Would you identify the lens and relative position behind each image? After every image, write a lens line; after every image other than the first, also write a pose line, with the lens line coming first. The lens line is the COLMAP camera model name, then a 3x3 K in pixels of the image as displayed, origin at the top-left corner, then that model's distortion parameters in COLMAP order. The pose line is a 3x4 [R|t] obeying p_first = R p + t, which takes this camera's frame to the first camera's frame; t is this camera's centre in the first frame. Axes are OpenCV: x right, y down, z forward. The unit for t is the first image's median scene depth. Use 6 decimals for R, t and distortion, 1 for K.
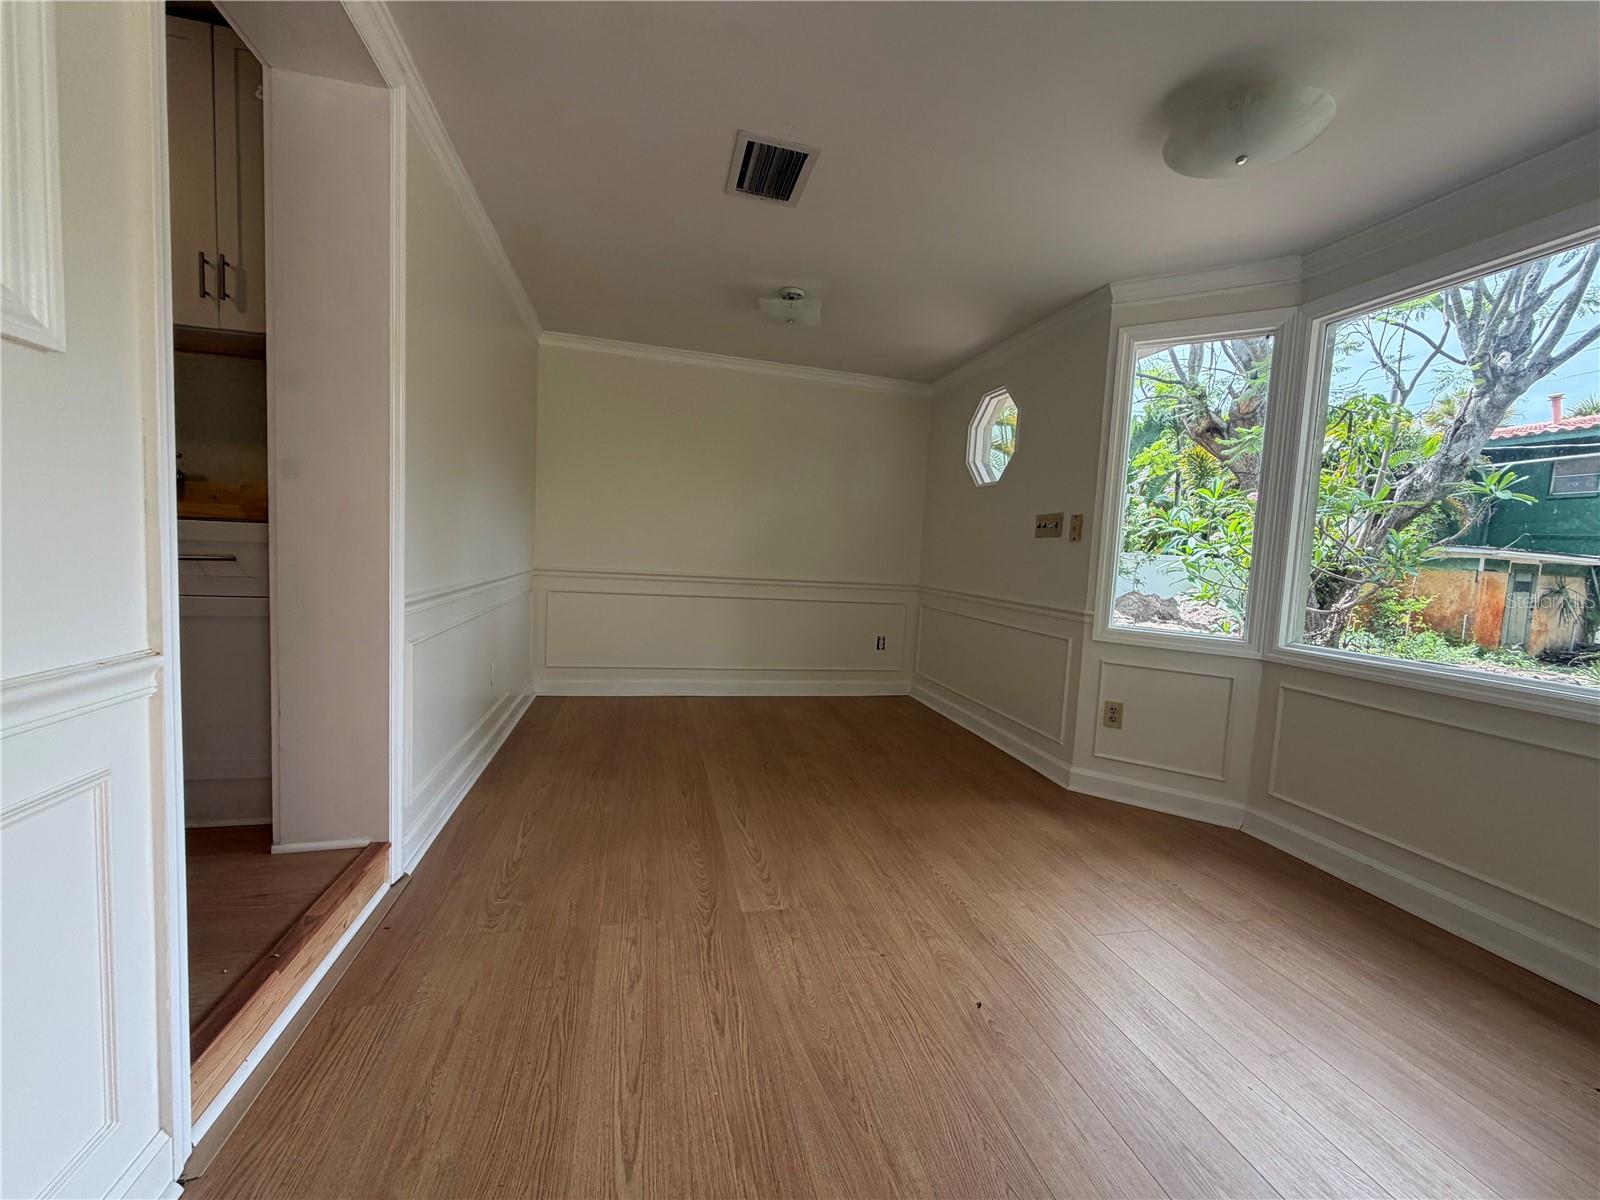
lens RADIAL K [[635.9, 0, 797.9], [0, 635.9, 599.2], [0, 0, 1]] dist [0.001125, 0.000107]
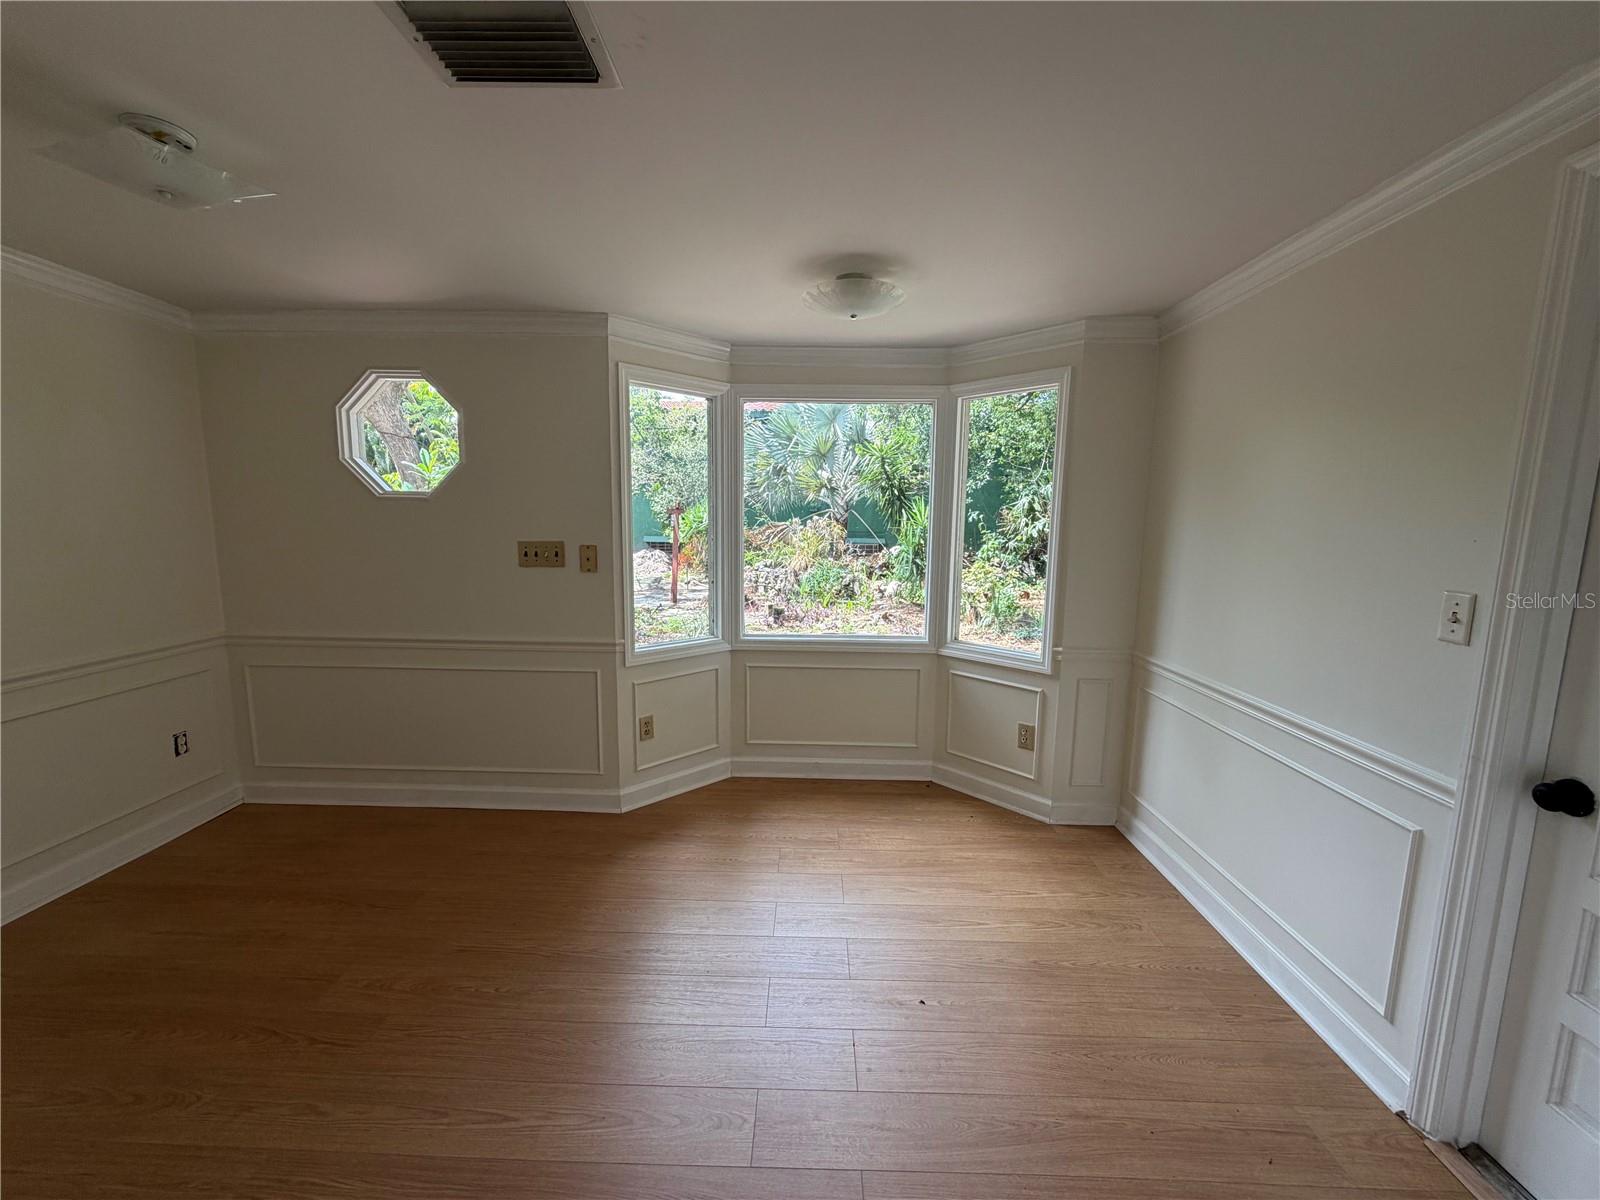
lens RADIAL K [[635.9, 0, 797.9], [0, 635.9, 599.2], [0, 0, 1]] dist [0.001125, 0.000107]
pose [[0.256428, -0.176153, 0.950376, -0.436266], [0.076182, 0.983877, 0.161808, -0.193143], [-0.963556, 0.030909, 0.265714, 0.458855]]
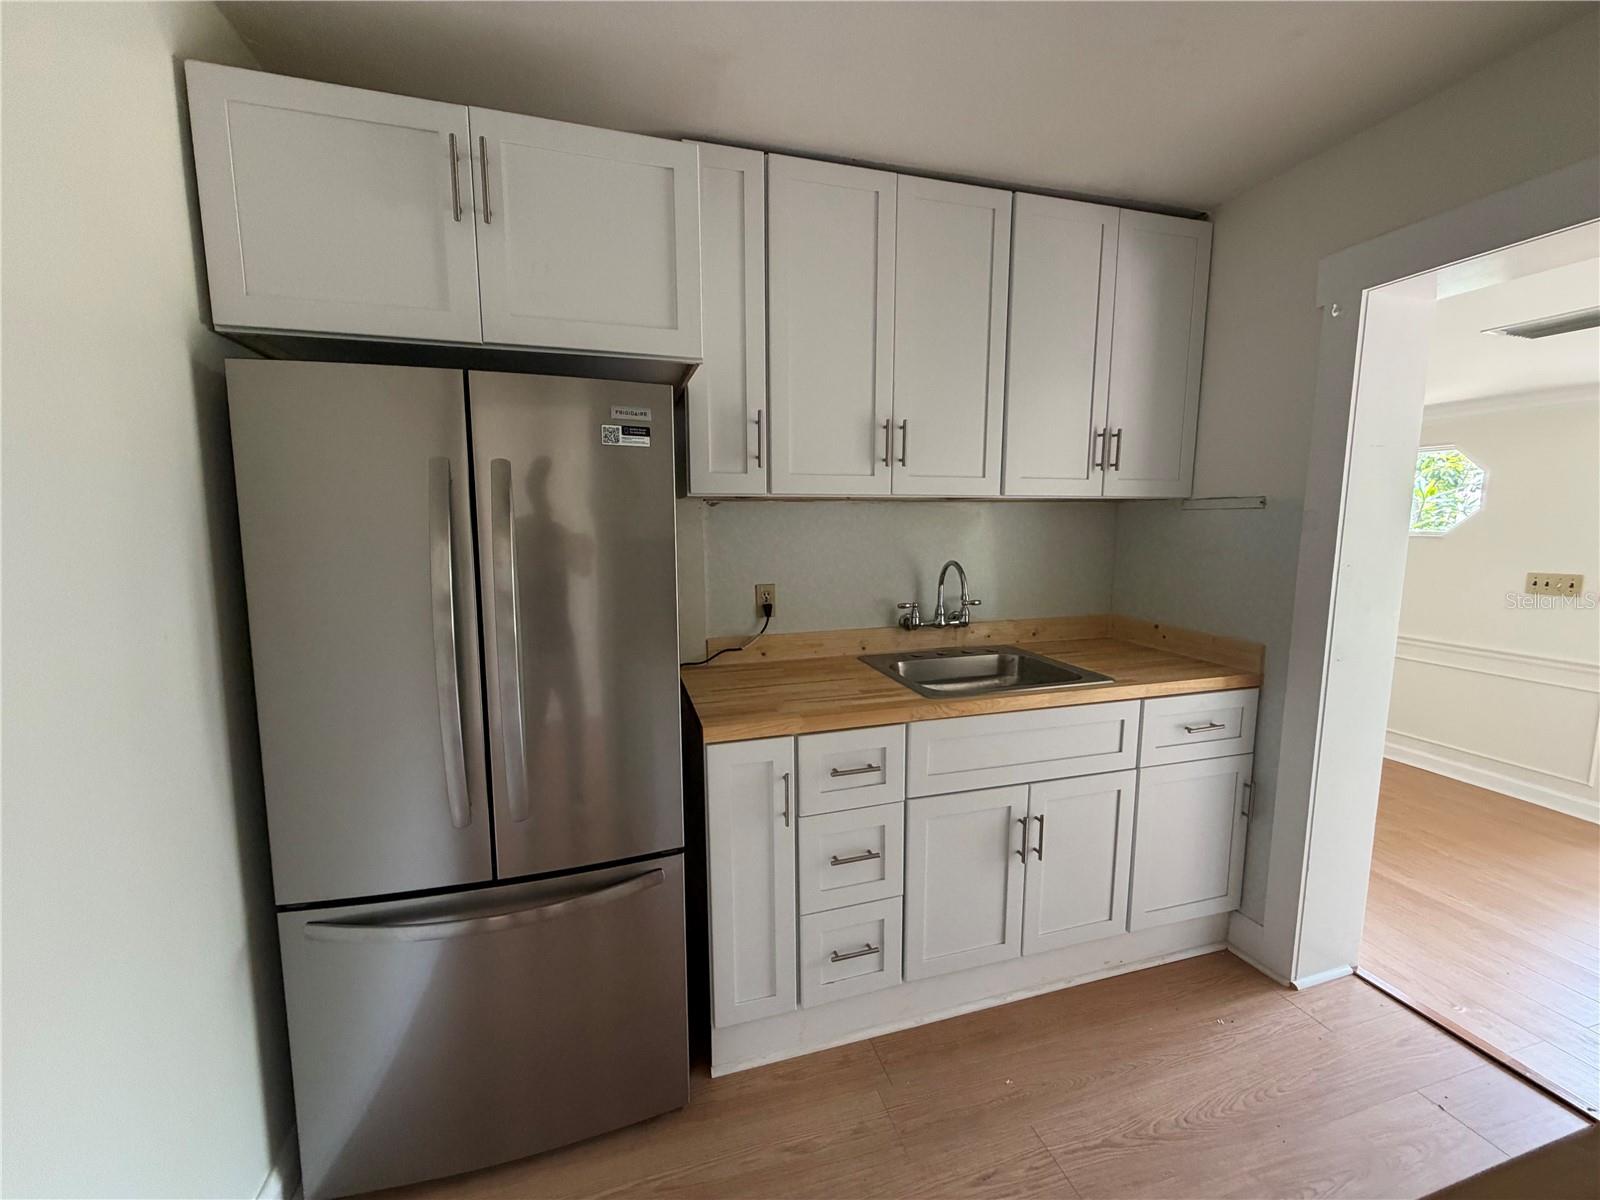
lens RADIAL K [[642.4, 0, 798.3], [0, 642.4, 597.8], [0, 0, 1]] dist [0.000573, 0.000387]
pose [[0.997398, -0.056084, 0.045303, -1.058828], [0.053886, 0.997375, 0.048359, -0.242526], [-0.047897, -0.045792, 0.997802, -0.036991]]
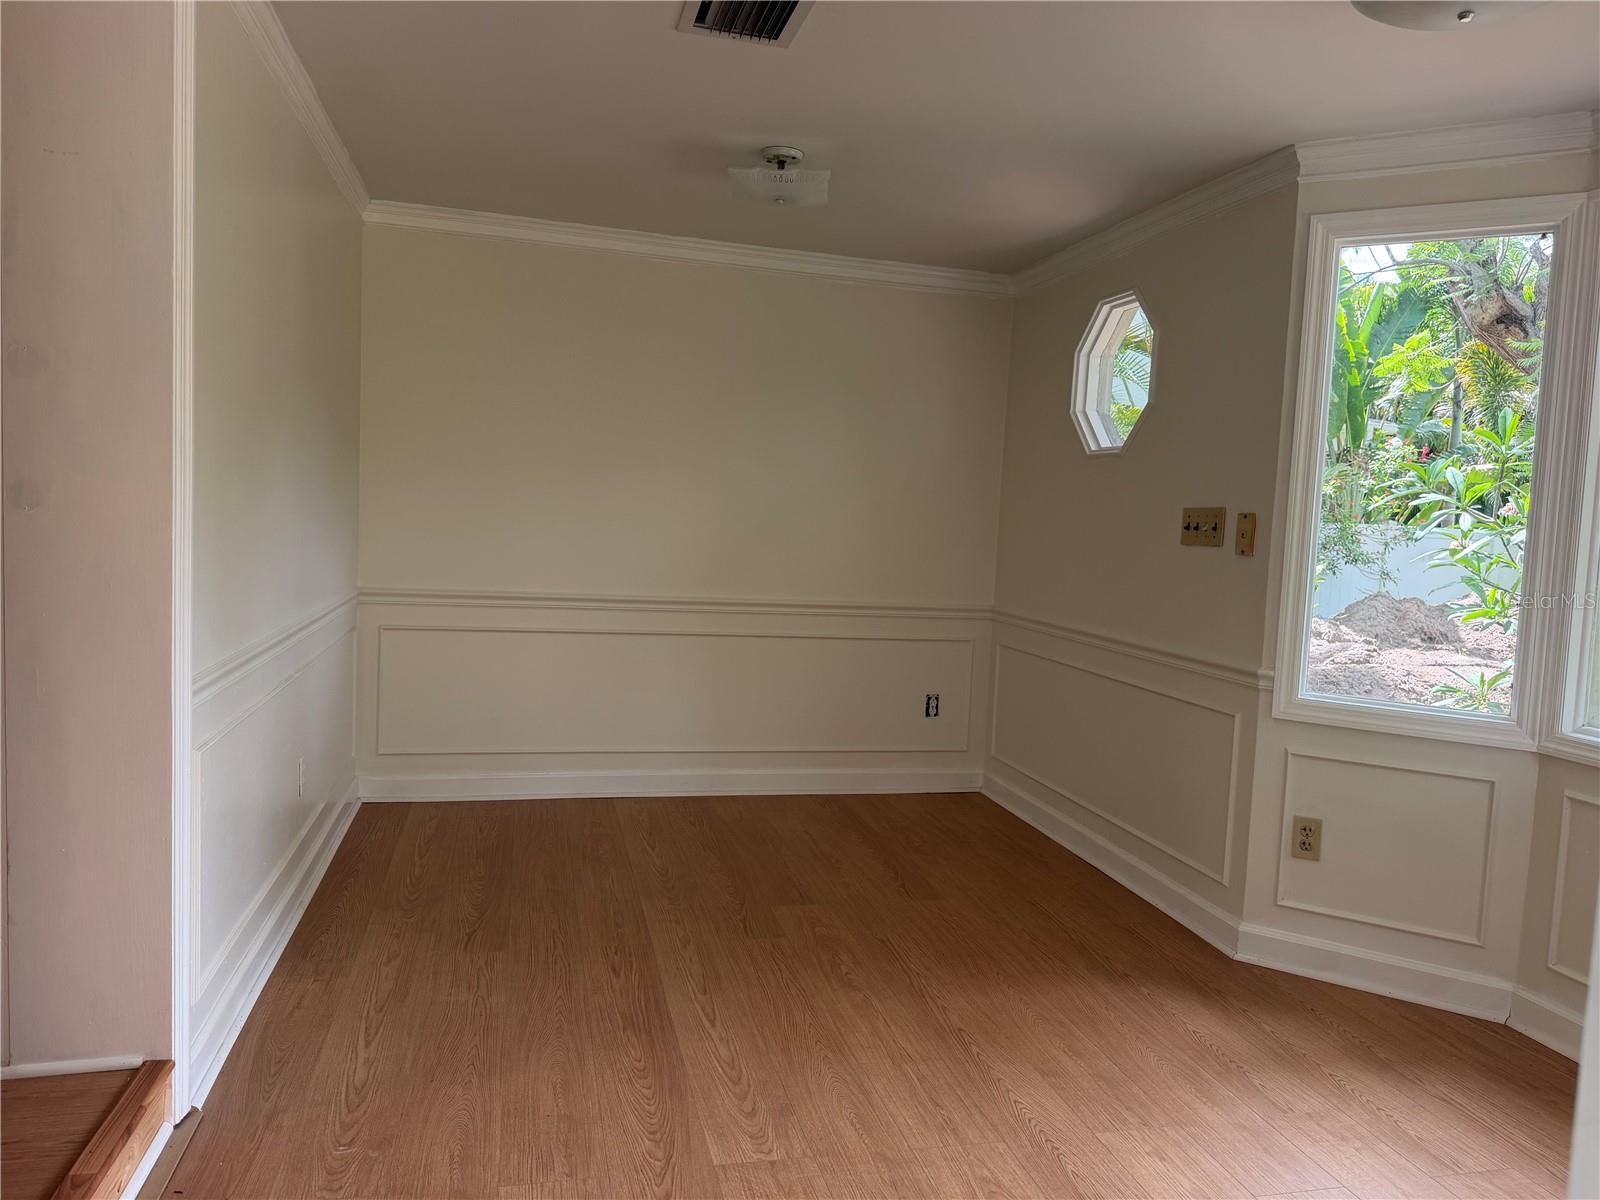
lens RADIAL K [[1126.6, 0, 792.4], [0, 1126.6, 596.2], [0, 0, 1]] dist [0.030277, -0.045722]
pose [[0.999975, -0.007016, -0.000771, -0.001707], [0.007015, 0.999974, -0.001777, -0.056018], [0.000783, 0.001771, 0.999998, -0.102232]]
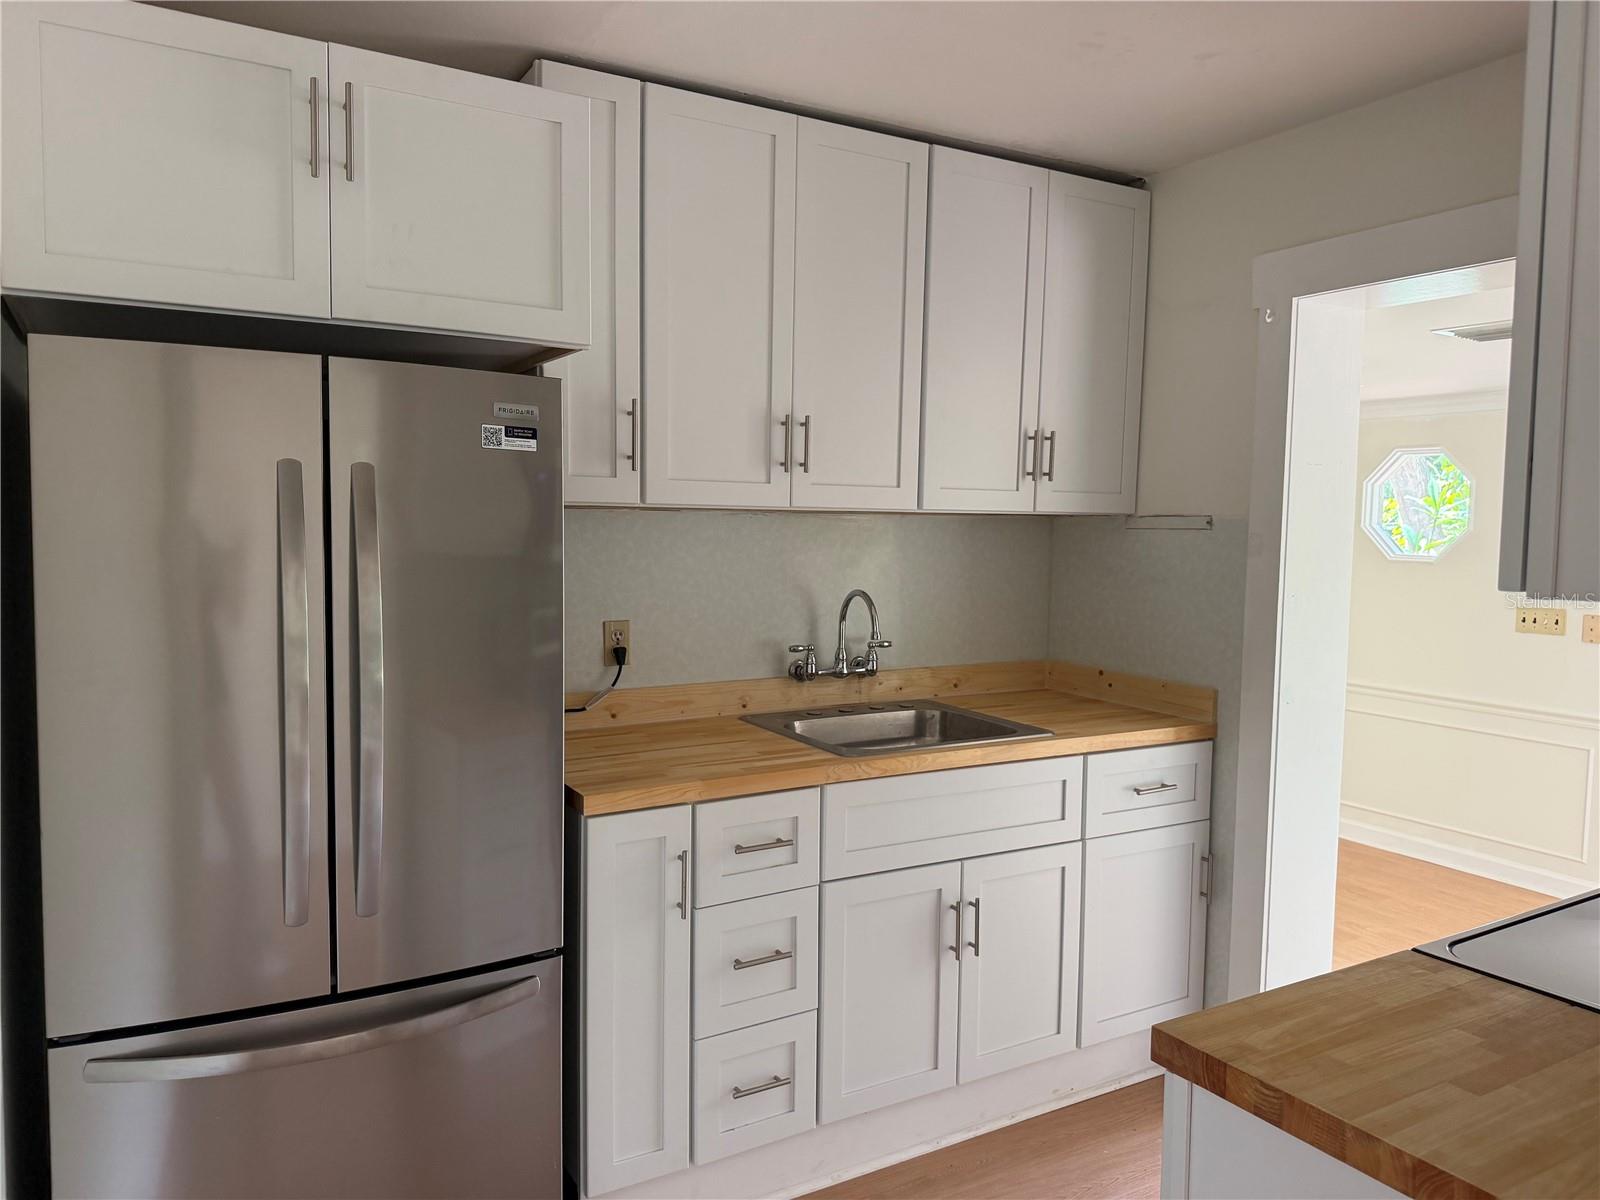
lens RADIAL K [[1127.3, 0, 796.1], [0, 1127.3, 595.6], [0, 0, 1]] dist [0.111741, -0.170489]
pose [[0.958418, -0.052073, 0.280577, -1.199510], [0.052547, 0.998601, 0.005839, -0.243479], [-0.280489, 0.009147, 0.959814, -0.290919]]
